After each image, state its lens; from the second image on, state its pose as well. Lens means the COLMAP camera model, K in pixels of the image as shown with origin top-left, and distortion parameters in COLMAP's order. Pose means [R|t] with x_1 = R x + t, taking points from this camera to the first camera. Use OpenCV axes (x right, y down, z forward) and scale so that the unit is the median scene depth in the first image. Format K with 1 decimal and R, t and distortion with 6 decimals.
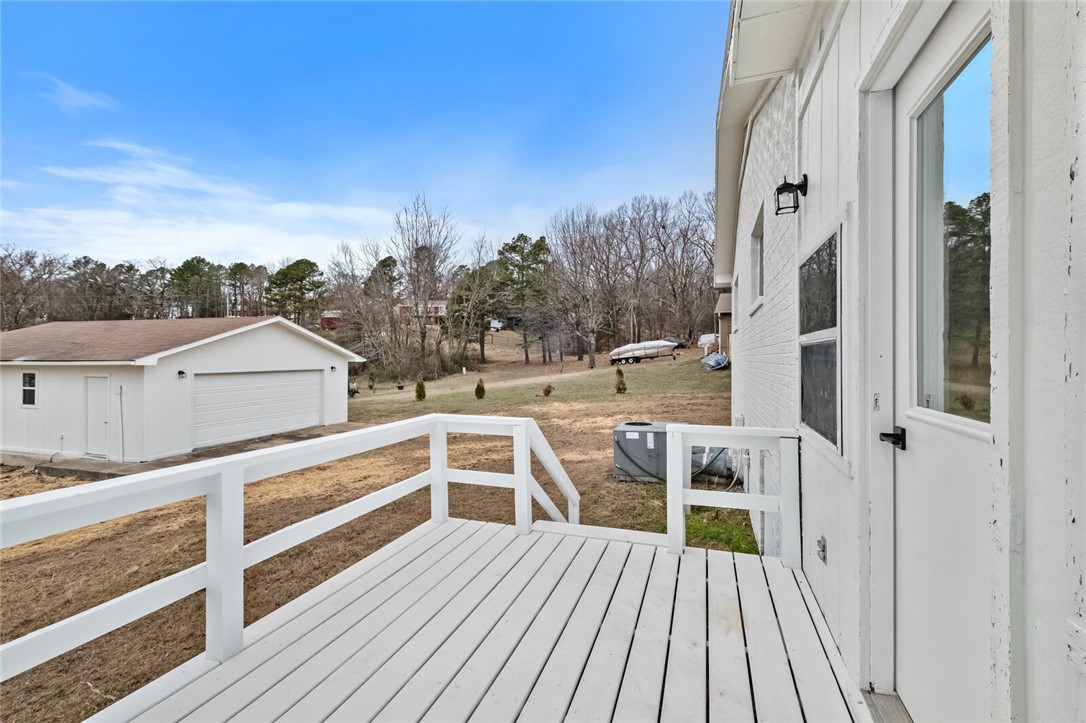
lens RADIAL K [[488.2, 0, 542.2], [0, 488.2, 349.6], [0, 0, 1]] dist [0.001252, -0.000621]
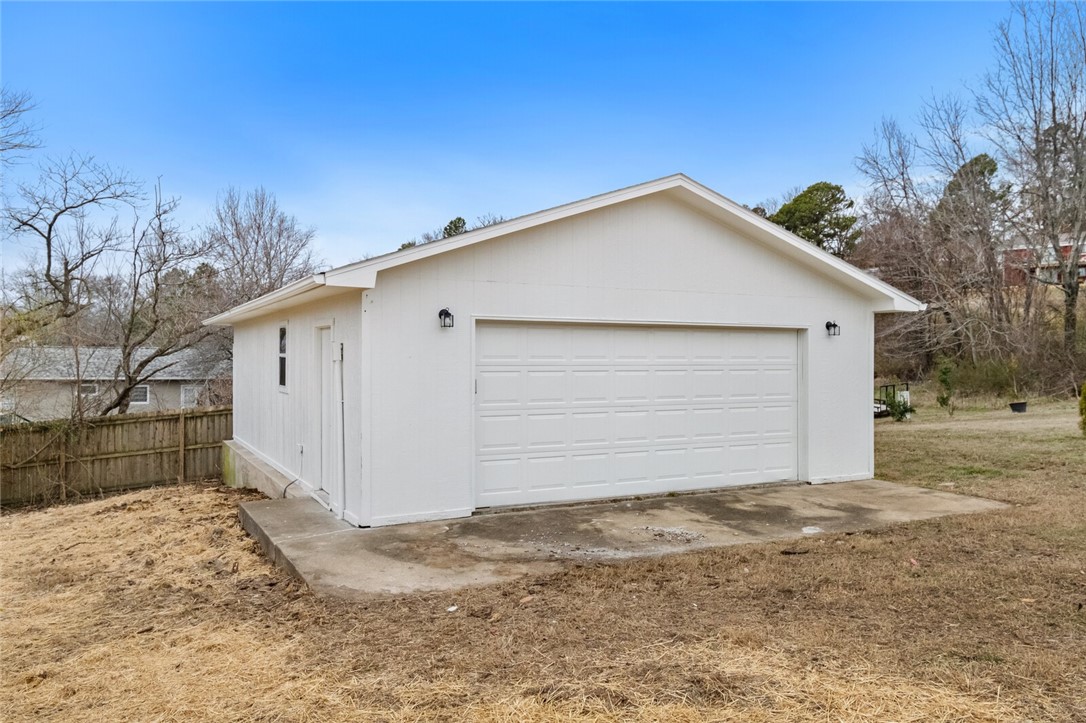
lens RADIAL K [[834.4, 0, 542.7], [0, 834.4, 341.8], [0, 0, 1]] dist [0.002365, -0.000327]
pose [[0.706627, -0.007881, -0.707543, -0.070176], [0.002183, 0.999957, -0.008958, 0.026916], [0.707583, 0.004785, 0.706614, 0.203588]]
